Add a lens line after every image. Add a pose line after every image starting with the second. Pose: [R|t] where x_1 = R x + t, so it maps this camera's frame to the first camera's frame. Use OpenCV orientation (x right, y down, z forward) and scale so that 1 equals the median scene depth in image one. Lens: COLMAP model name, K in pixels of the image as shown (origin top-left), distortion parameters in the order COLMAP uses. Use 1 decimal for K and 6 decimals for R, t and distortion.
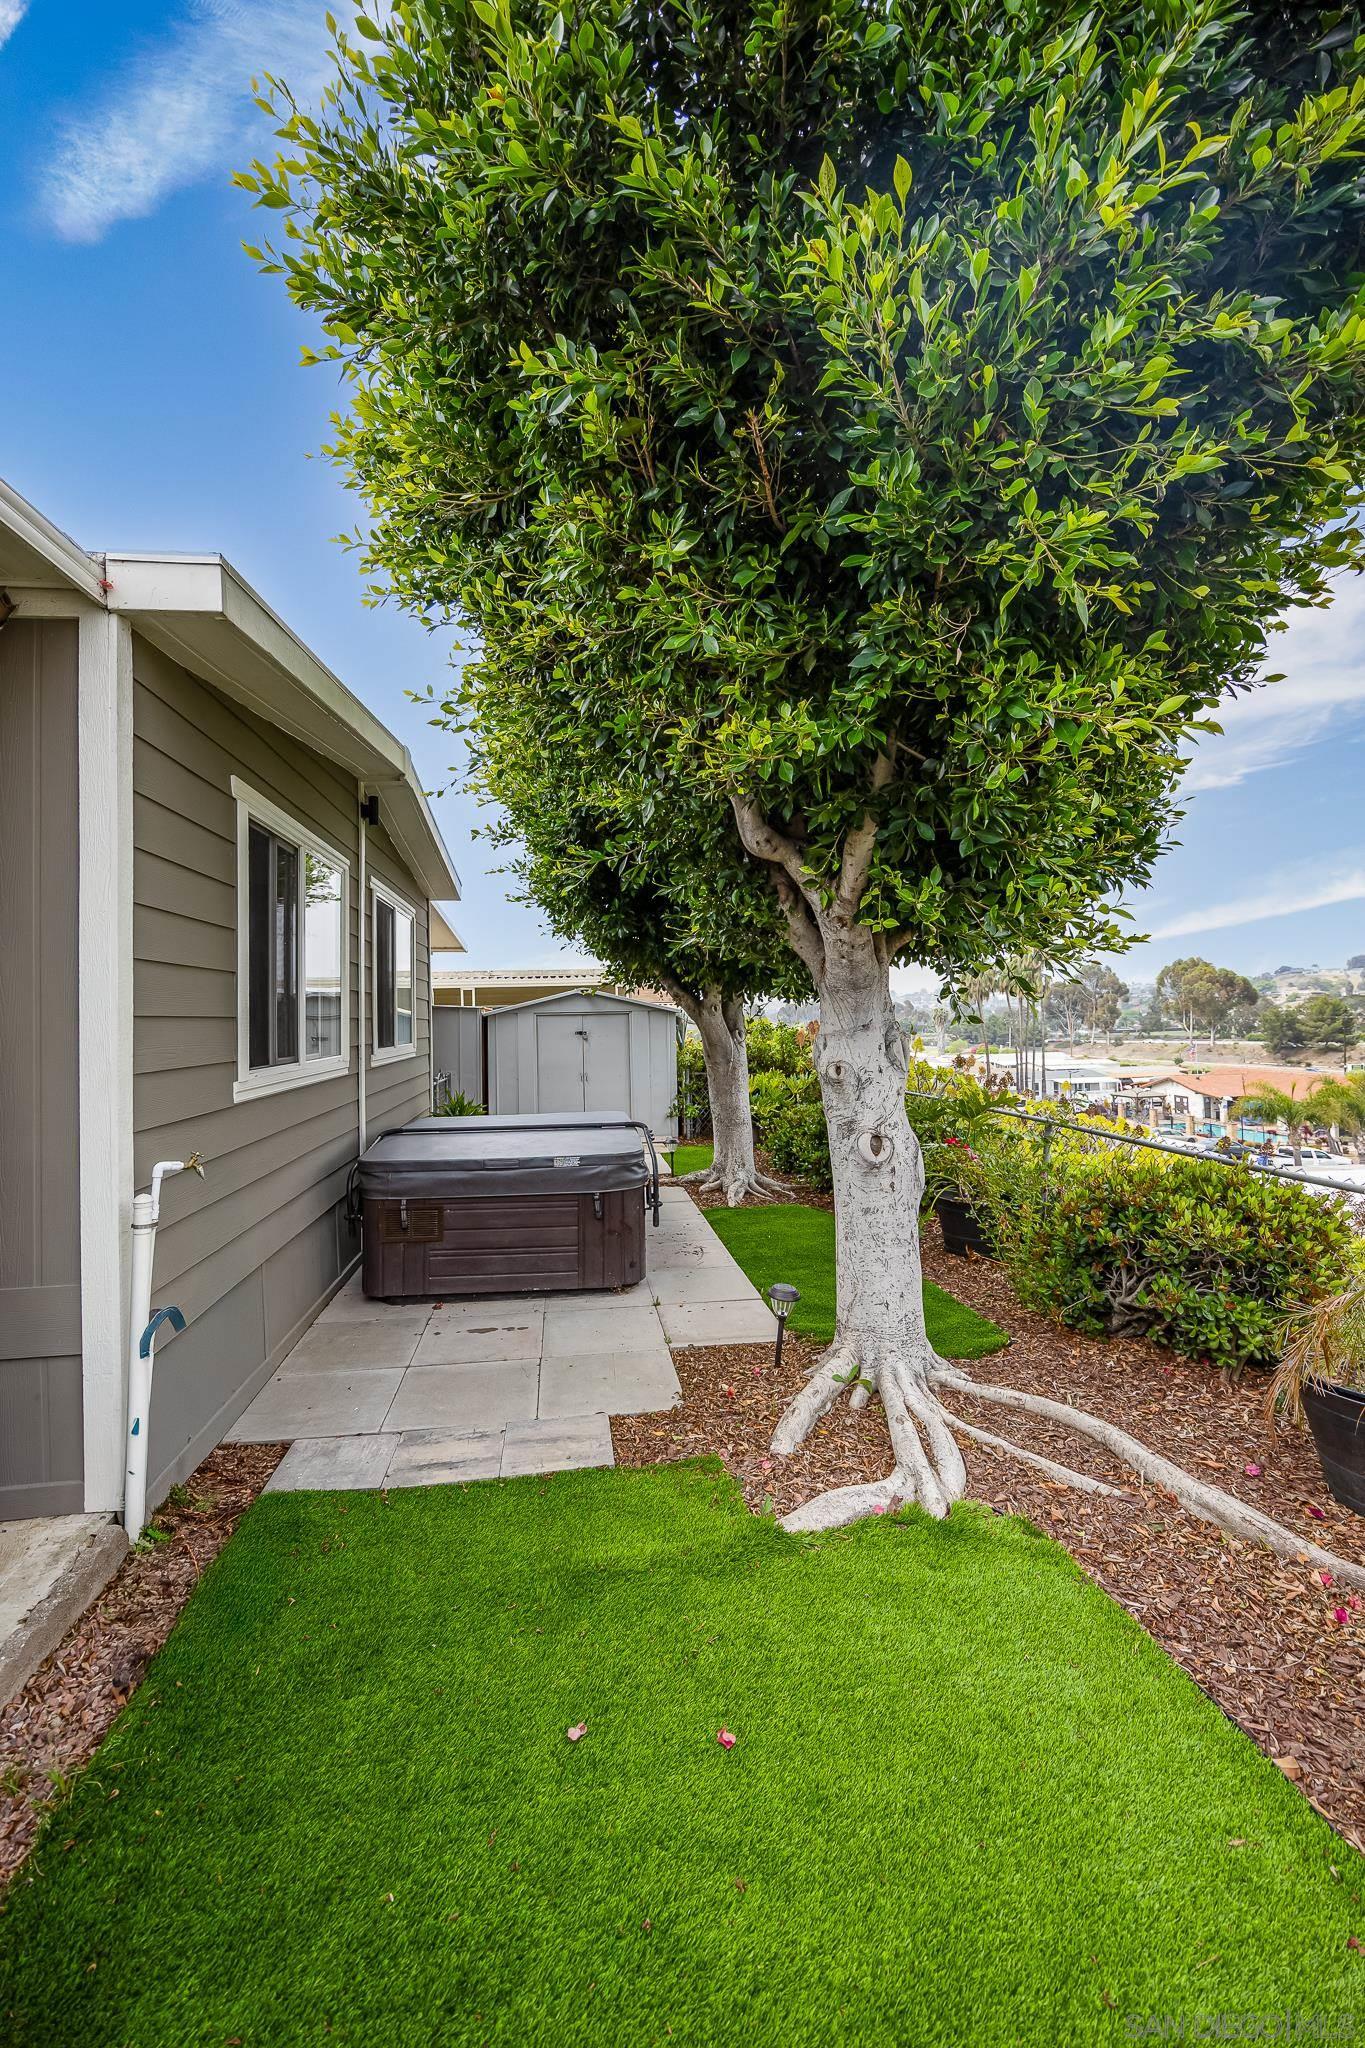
lens RADIAL K [[810.6, 0, 680.8], [0, 810.6, 993.9], [0, 0, 1]] dist [0.003849, 0.000023]
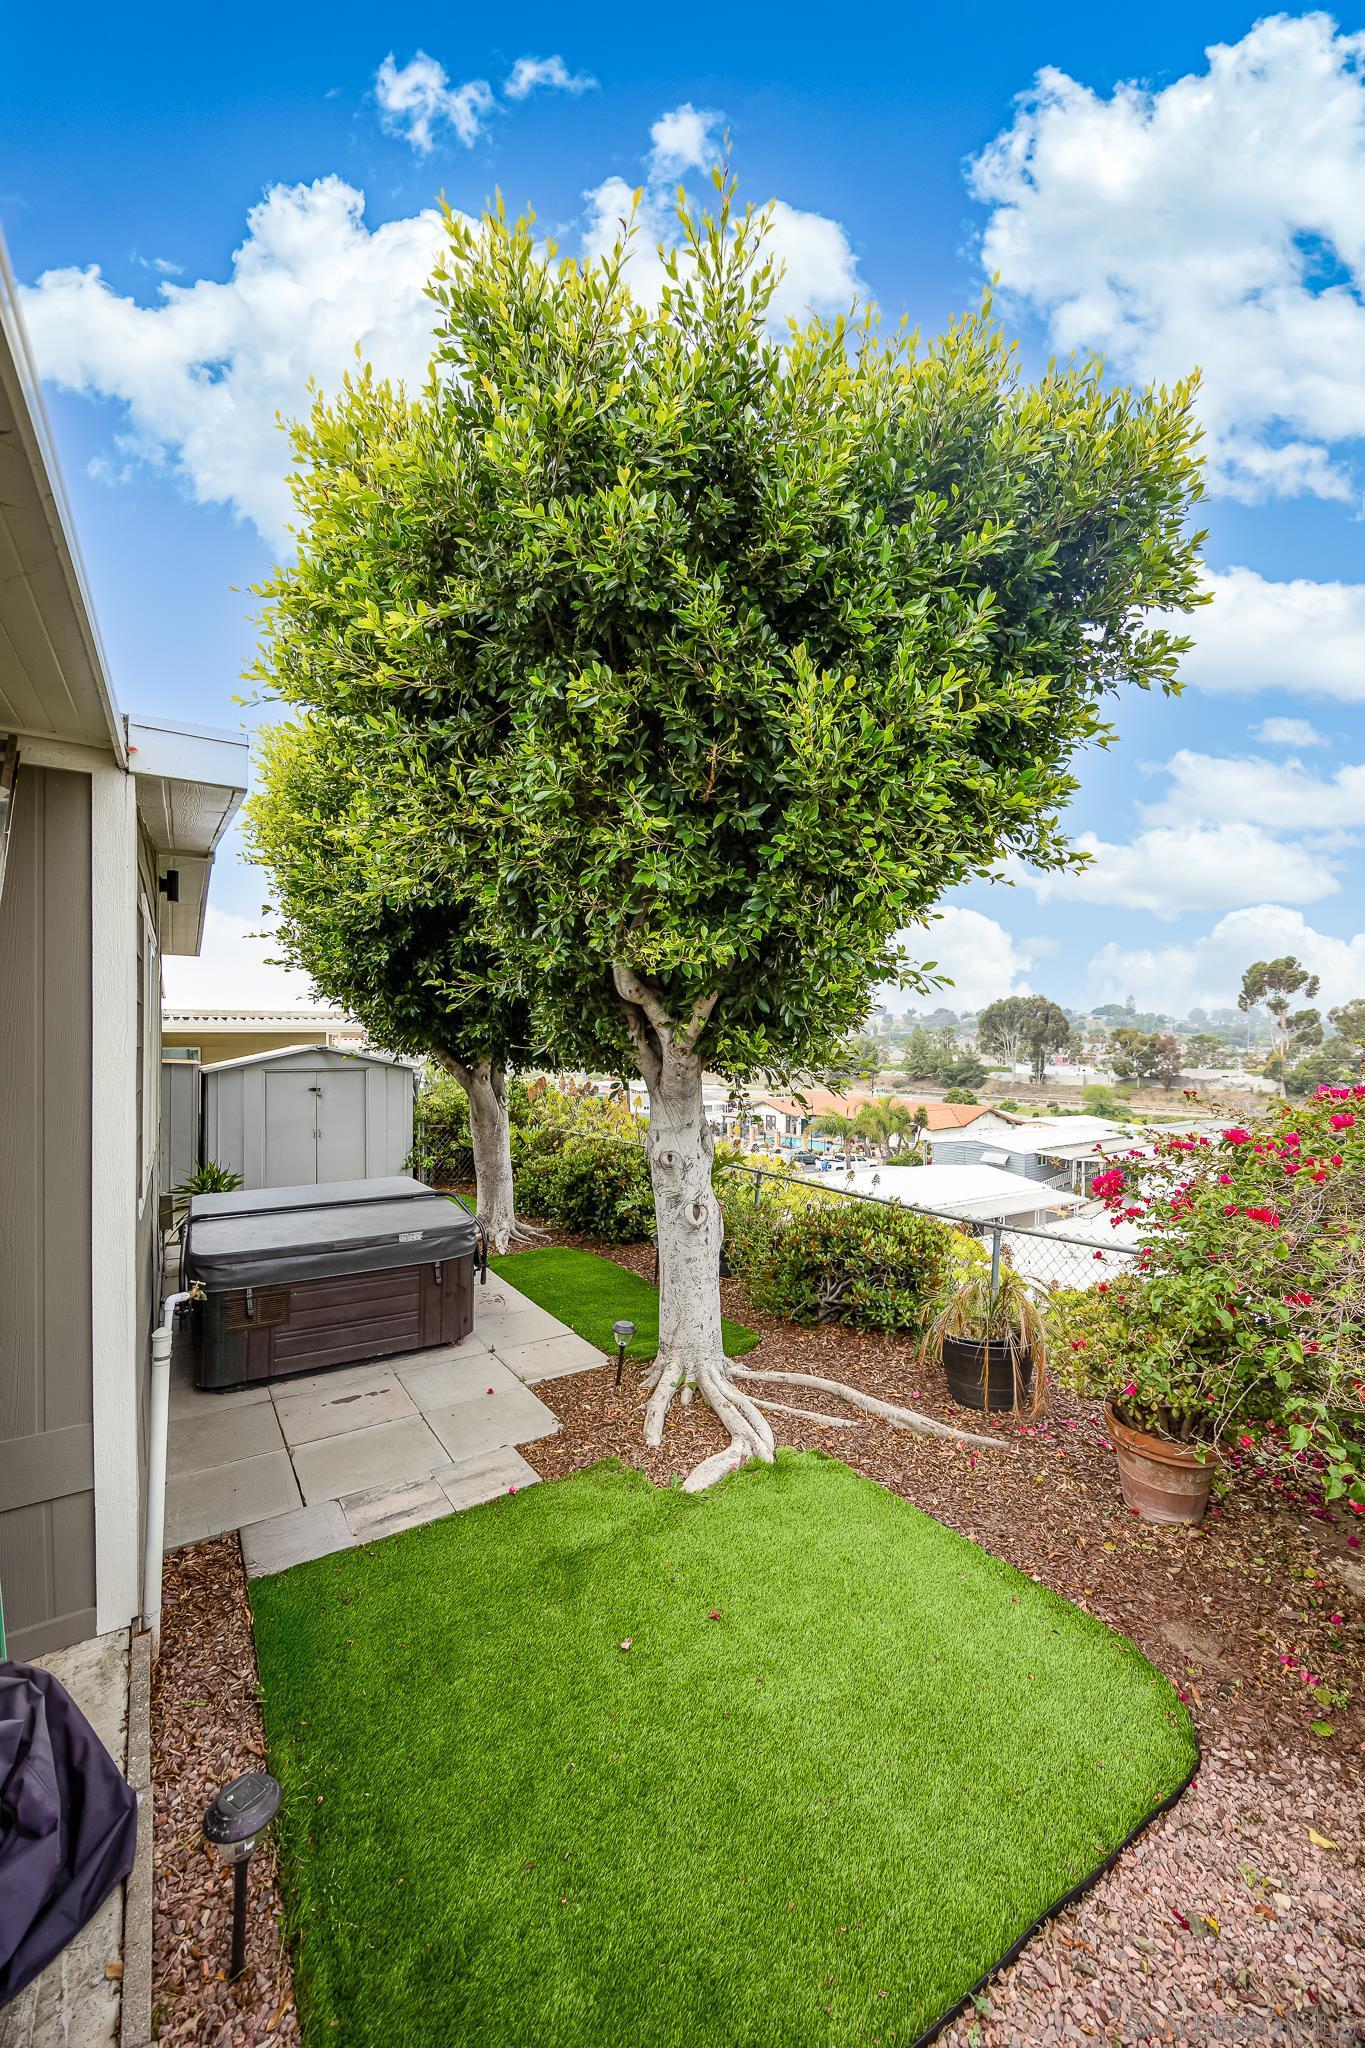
lens RADIAL K [[799.0, 0, 682.5], [0, 799.0, 1024.0], [0, 0, 1]] dist [0.005910, 0.000226]
pose [[0.889604, 0.028828, 0.455822, -0.421439], [-0.039093, 0.999150, 0.013105, -0.154604], [-0.455057, -0.029478, 0.889974, -0.196001]]
